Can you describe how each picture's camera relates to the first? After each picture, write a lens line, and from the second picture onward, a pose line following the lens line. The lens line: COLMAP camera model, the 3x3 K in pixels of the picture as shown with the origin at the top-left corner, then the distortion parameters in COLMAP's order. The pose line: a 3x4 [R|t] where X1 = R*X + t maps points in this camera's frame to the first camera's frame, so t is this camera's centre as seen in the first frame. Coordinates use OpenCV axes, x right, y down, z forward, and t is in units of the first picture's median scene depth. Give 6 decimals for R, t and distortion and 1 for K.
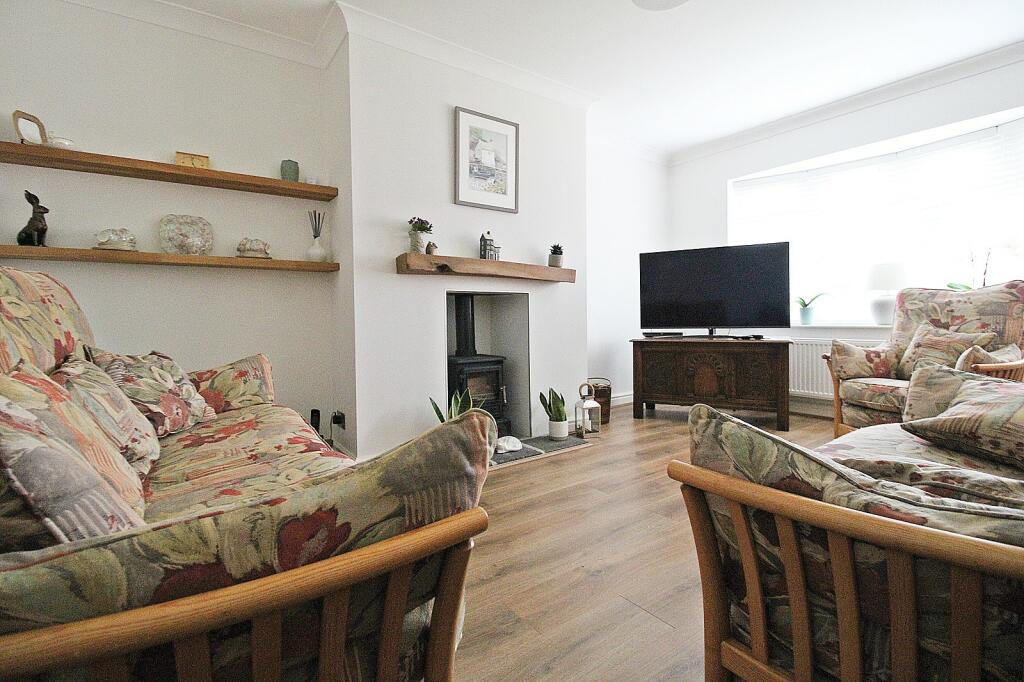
lens RADIAL K [[484.1, 0, 518.2], [0, 484.1, 329.7], [0, 0, 1]] dist [-0.002747, -0.013292]
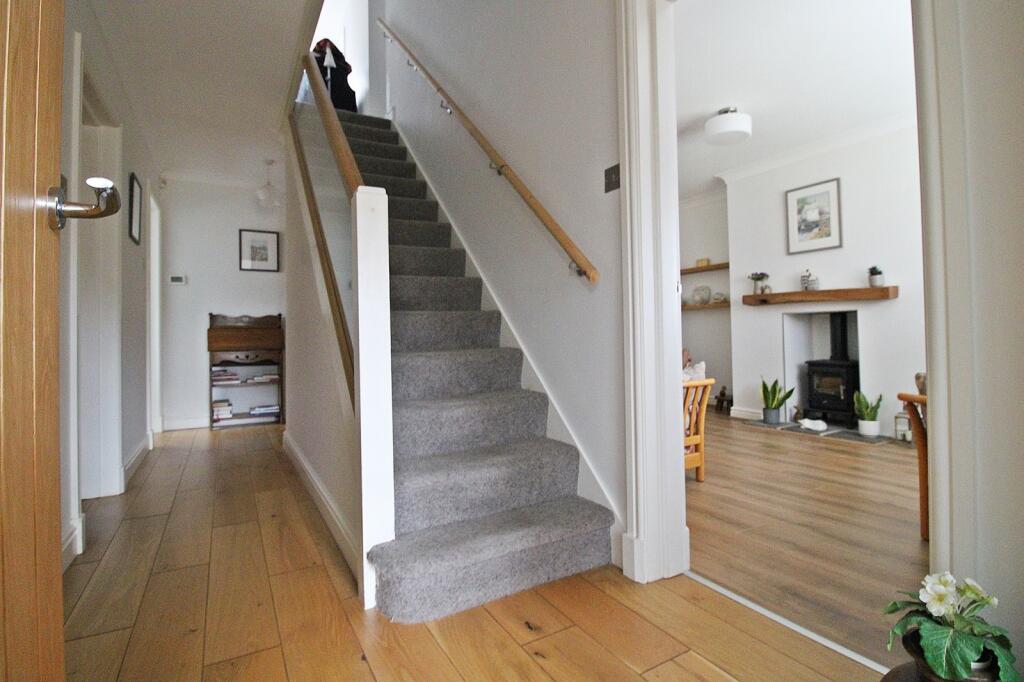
lens RADIAL K [[484.1, 0, 518.2], [0, 484.1, 329.7], [0, 0, 1]] dist [-0.002747, -0.013292]
pose [[-0.056751, -0.006003, -0.998370, 1.366483], [-0.004561, 0.999973, -0.005753, -0.018895], [0.998378, 0.004227, -0.056777, 0.251844]]
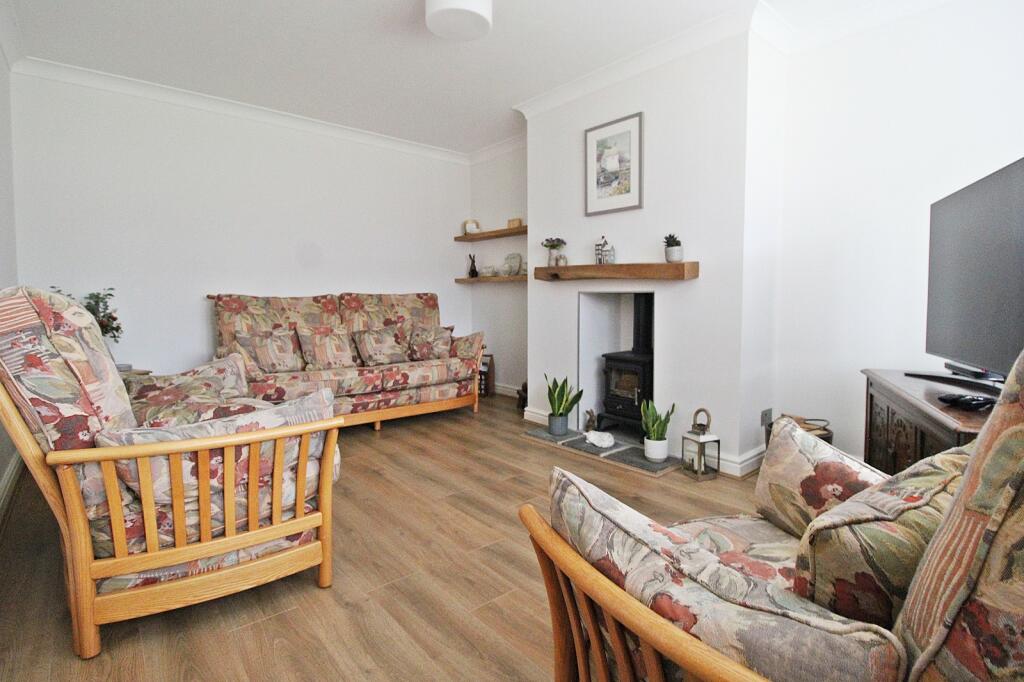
lens RADIAL K [[484.1, 0, 518.2], [0, 484.1, 329.7], [0, 0, 1]] dist [-0.002747, -0.013292]
pose [[0.121808, 0.072503, -0.989902, 0.974704], [-0.021530, 0.997287, 0.070394, -0.070078], [0.992320, 0.012738, 0.123038, 0.689975]]
